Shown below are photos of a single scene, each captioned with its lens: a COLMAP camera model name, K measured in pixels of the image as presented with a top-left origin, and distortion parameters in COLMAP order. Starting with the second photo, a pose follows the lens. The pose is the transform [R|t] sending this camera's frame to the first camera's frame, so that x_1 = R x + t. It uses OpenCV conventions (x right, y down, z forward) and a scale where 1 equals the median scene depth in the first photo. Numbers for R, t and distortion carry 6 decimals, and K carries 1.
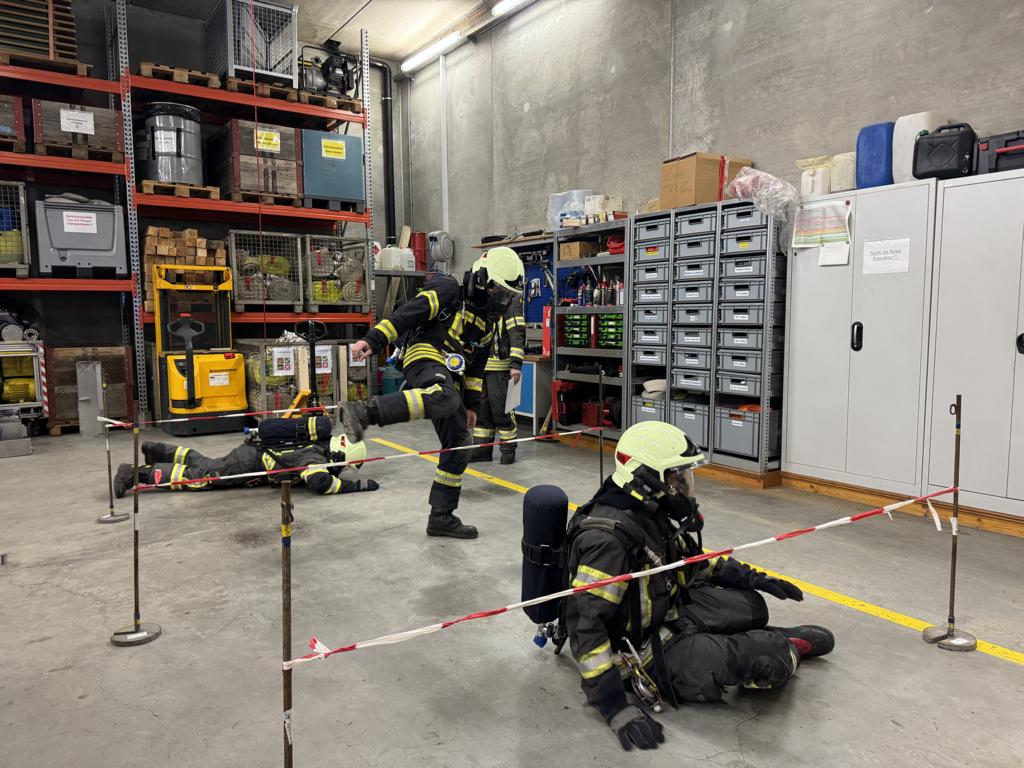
lens RADIAL K [[711.9, 0, 512.0], [0, 711.9, 384.0], [0, 0, 1]] dist [-0.000570, -0.002103]
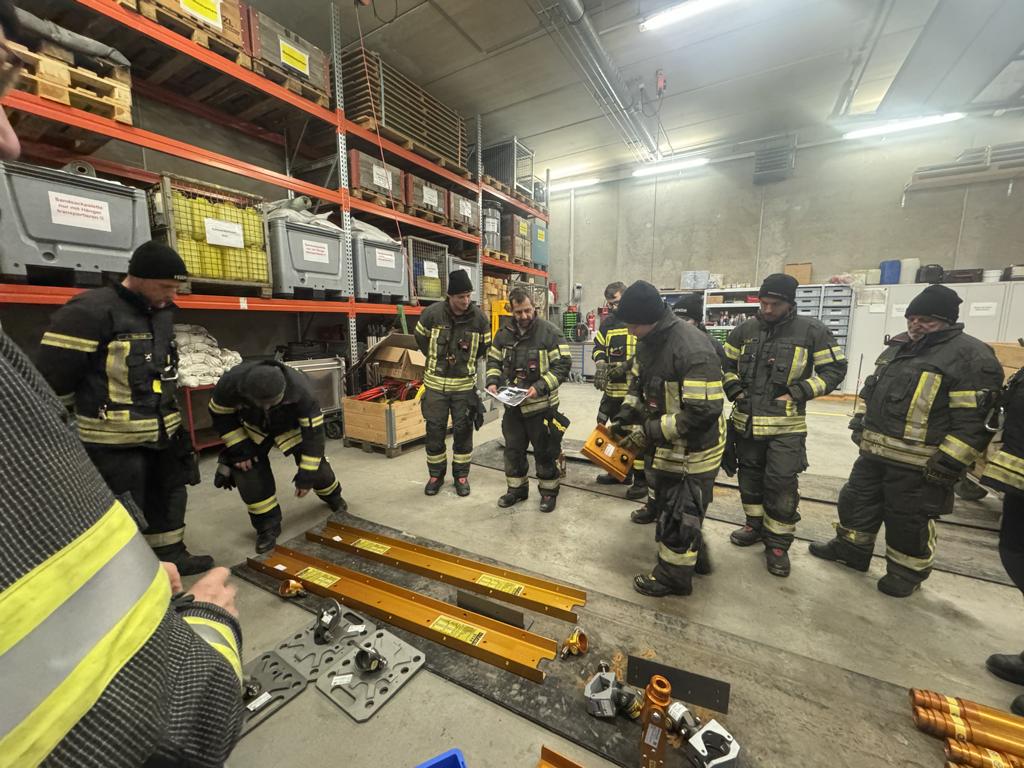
lens RADIAL K [[412.0, 0, 513.9], [0, 412.0, 384.0], [0, 0, 1]] dist [-0.000149, -0.000005]
pose [[0.908969, -0.055079, 0.413209, -0.914350], [0.037186, 0.997994, 0.051228, -0.020098], [-0.415202, -0.031199, 0.909194, 0.103722]]
